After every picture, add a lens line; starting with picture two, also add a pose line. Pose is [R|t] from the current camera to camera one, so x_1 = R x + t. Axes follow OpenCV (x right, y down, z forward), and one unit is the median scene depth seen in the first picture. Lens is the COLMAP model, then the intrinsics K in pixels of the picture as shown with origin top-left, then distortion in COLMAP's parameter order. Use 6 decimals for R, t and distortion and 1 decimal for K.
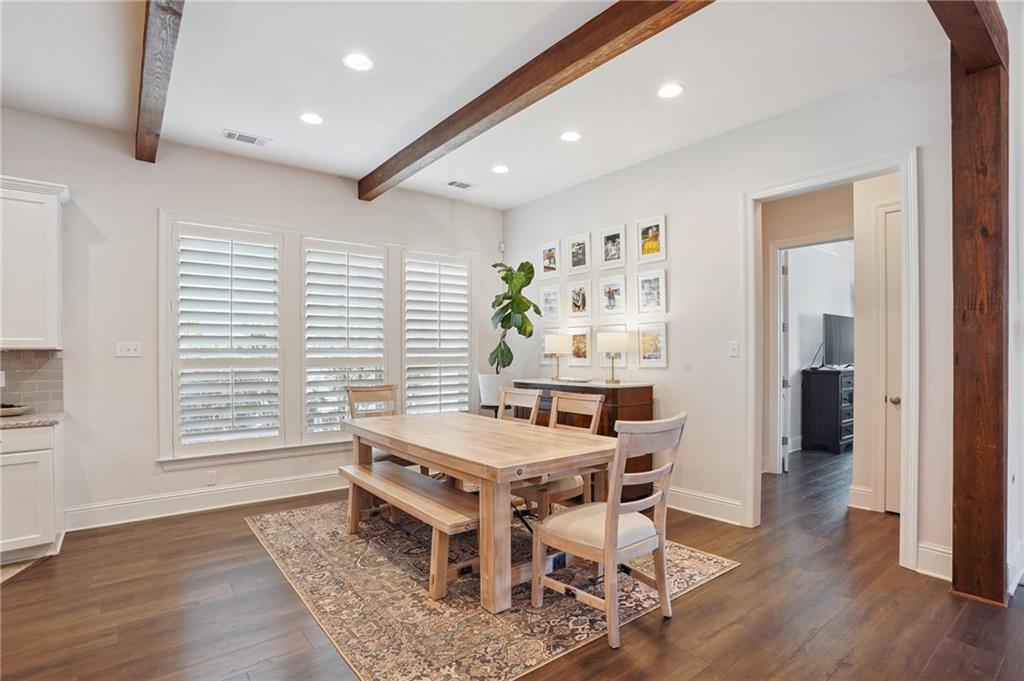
lens RADIAL K [[510.4, 0, 510.4], [0, 510.4, 350.9], [0, 0, 1]] dist [-0.050345, 0.010036]
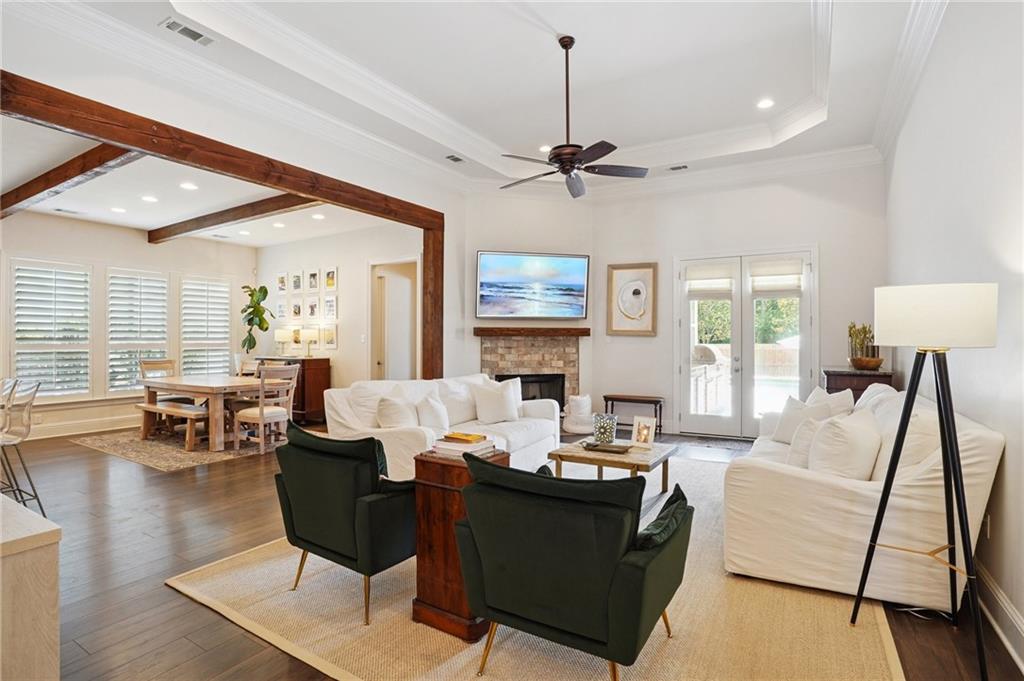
lens RADIAL K [[510.4, 0, 508.9], [0, 510.4, 335.9], [0, 0, 1]] dist [-0.050345, 0.010036]
pose [[0.942746, 0.004083, 0.333486, 0.250422], [-0.001255, 0.999961, -0.008694, 0.002467], [-0.333508, 0.007778, 0.942715, -0.865077]]
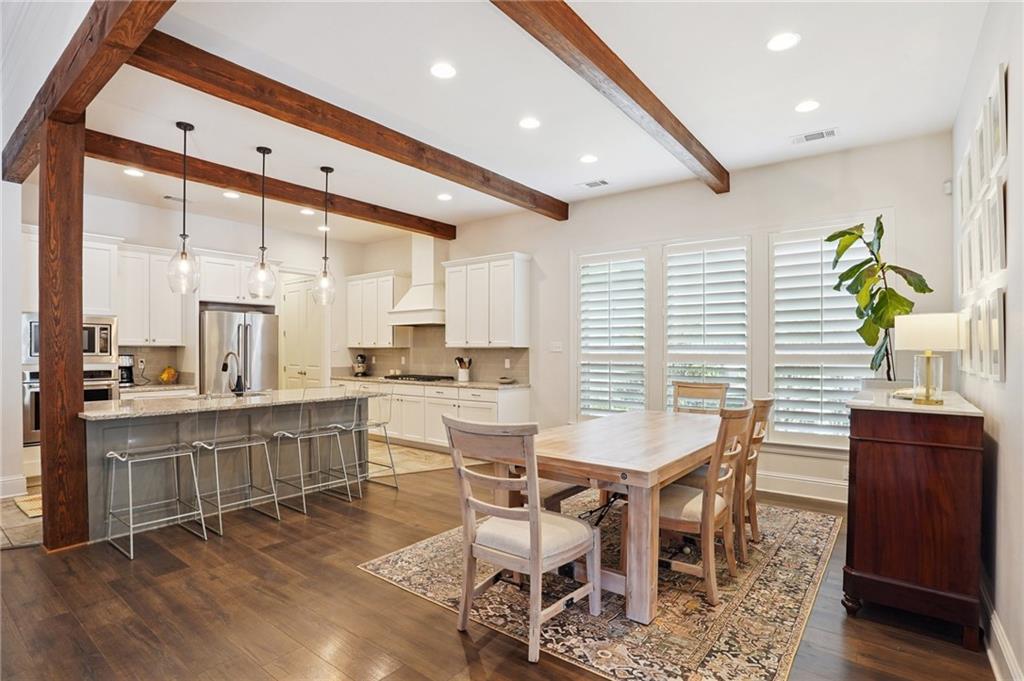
lens RADIAL K [[510.4, 0, 515.2], [0, 510.4, 347.3], [0, 0, 1]] dist [-0.050345, 0.010036]
pose [[0.245010, -0.002860, -0.969516, 0.575131], [0.000741, 0.999996, -0.002762, 0.001931], [0.969520, -0.000042, 0.245011, 0.390337]]
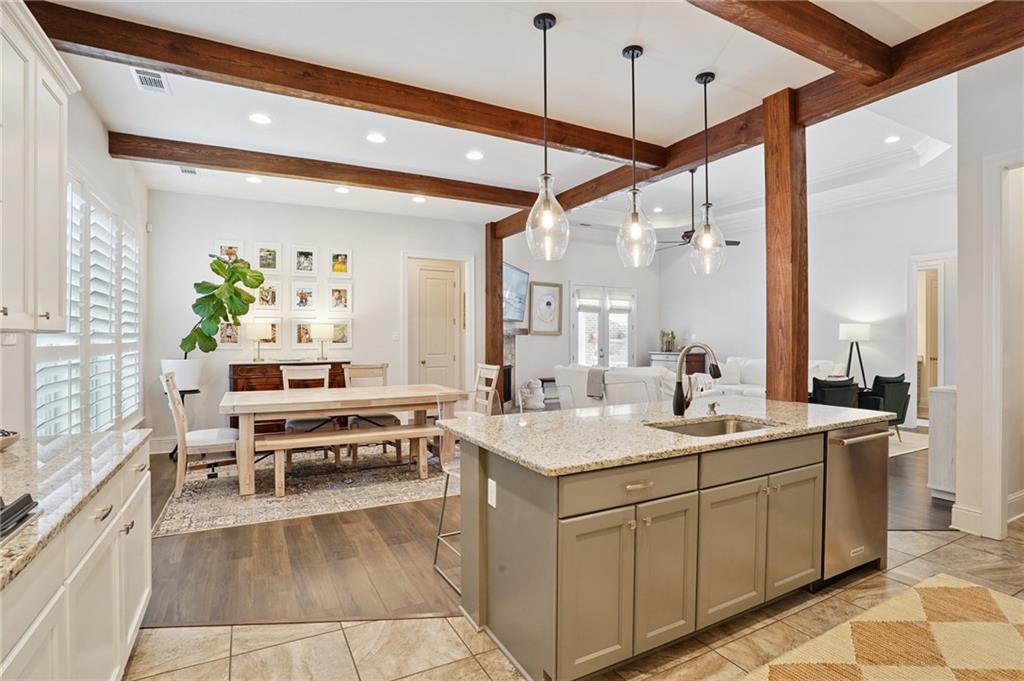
lens RADIAL K [[510.4, 0, 512.2], [0, 510.4, 334.0], [0, 0, 1]] dist [-0.050345, 0.010036]
pose [[0.180769, 0.006447, 0.983504, -1.005959], [-0.002491, 0.999978, -0.006097, -0.001969], [-0.983522, -0.001348, 0.180781, 0.208973]]
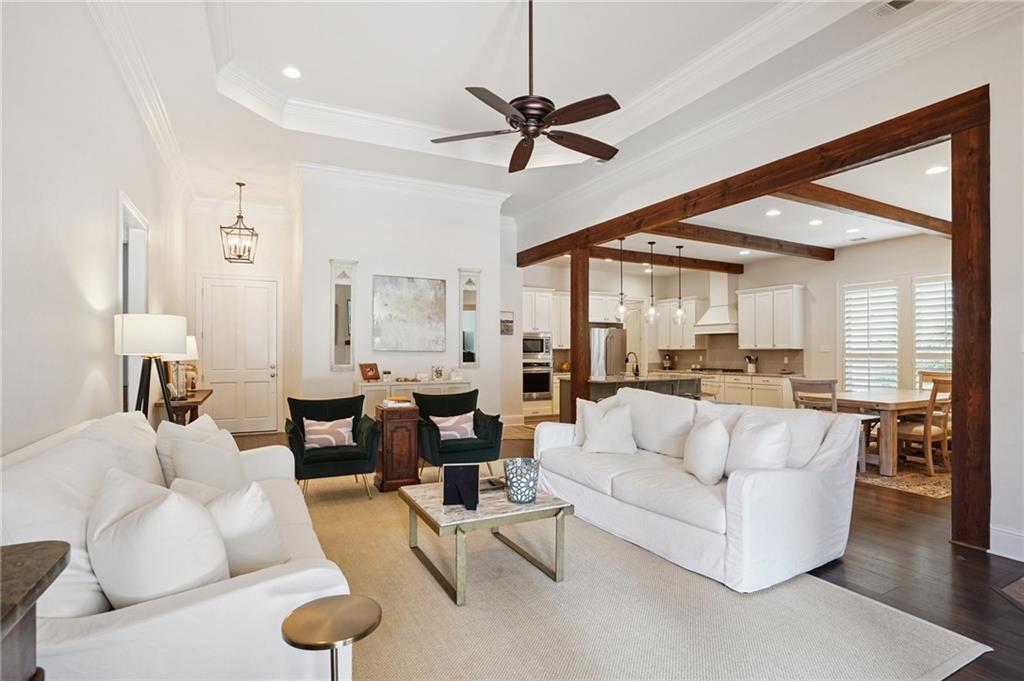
lens RADIAL K [[510.4, 0, 516.5], [0, 510.4, 348.5], [0, 0, 1]] dist [-0.050345, 0.010036]
pose [[-0.179123, -0.004389, -0.983817, 1.318502], [0.003069, 0.999983, -0.005020, 0.002608], [0.983822, -0.003919, -0.179106, 0.040125]]
